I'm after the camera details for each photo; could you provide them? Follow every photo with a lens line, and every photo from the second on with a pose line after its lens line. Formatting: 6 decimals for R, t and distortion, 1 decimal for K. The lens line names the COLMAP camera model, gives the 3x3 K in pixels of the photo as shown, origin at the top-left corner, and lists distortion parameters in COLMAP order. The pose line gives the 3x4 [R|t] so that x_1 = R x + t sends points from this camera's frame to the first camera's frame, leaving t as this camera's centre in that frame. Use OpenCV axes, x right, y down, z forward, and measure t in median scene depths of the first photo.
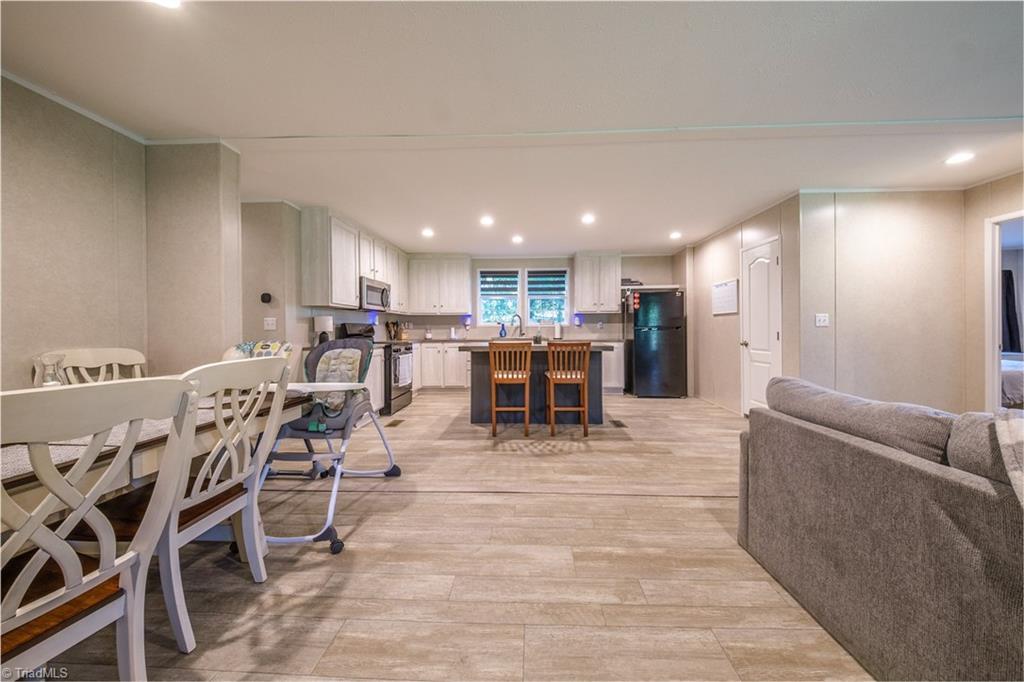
lens RADIAL K [[356.5, 0, 516.5], [0, 356.5, 331.7], [0, 0, 1]] dist [0.016128, -0.004758]
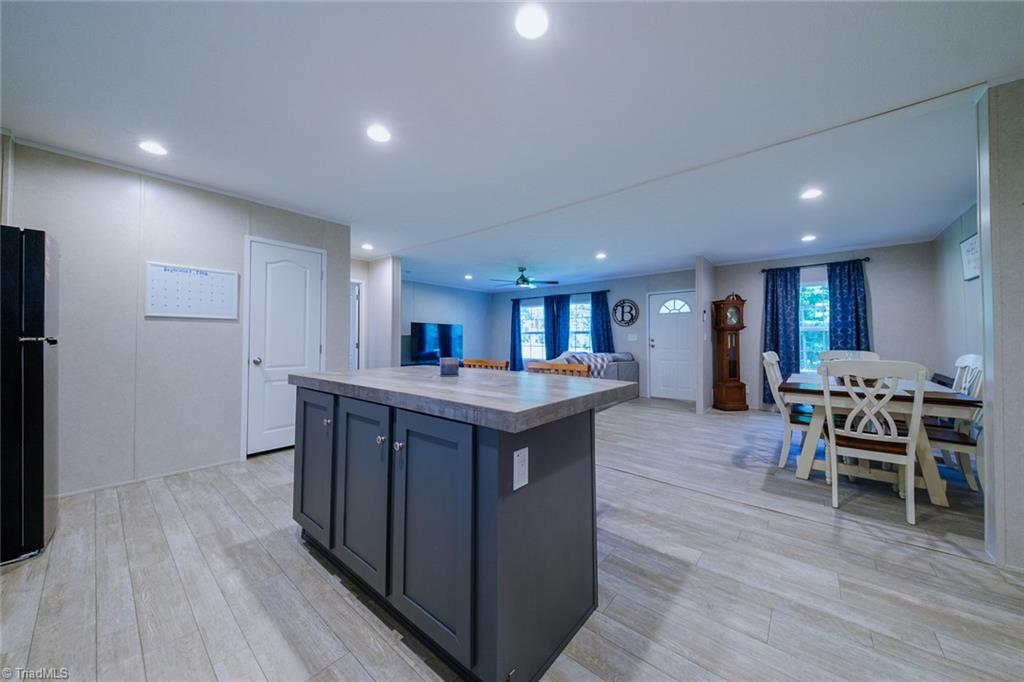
lens RADIAL K [[350.9, 0, 513.5], [0, 350.9, 330.3], [0, 0, 1]] dist [0.022770, -0.000057]
pose [[-0.795113, 0.021098, 0.606095, -0.194620], [0.007870, 0.999670, -0.024473, -0.007086], [-0.606411, -0.014689, -0.795016, 0.913329]]
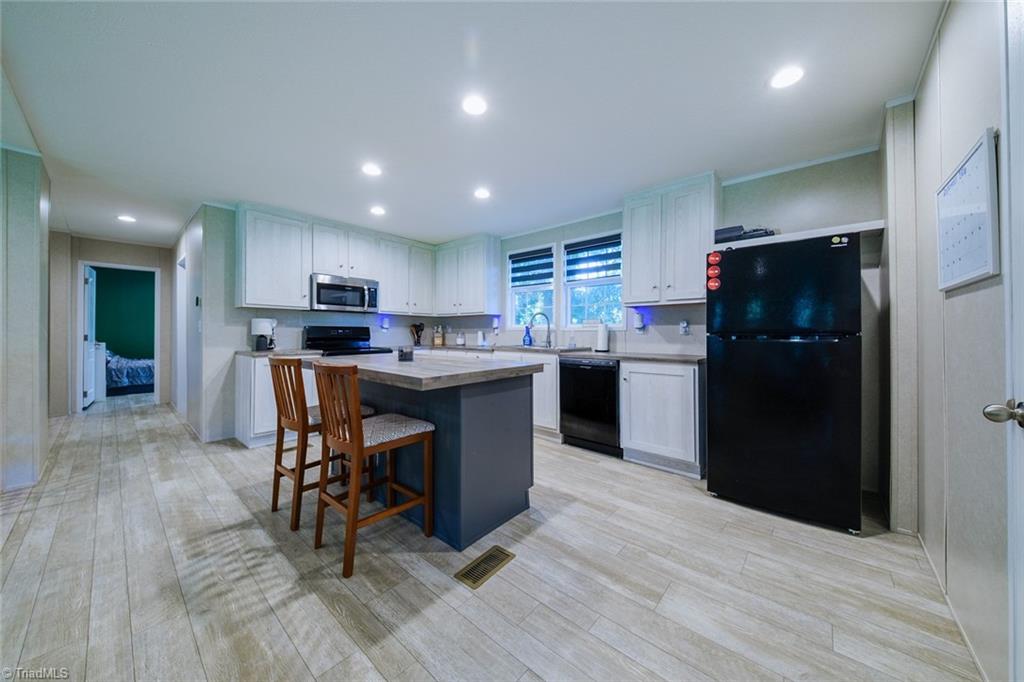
lens RADIAL K [[350.6, 0, 514.8], [0, 350.6, 330.4], [0, 0, 1]] dist [0.015181, -0.012589]
pose [[0.782576, 0.002069, -0.622551, 0.378739], [-0.012394, 0.999848, -0.012257, -0.005560], [0.622431, 0.017308, 0.782483, 0.469626]]
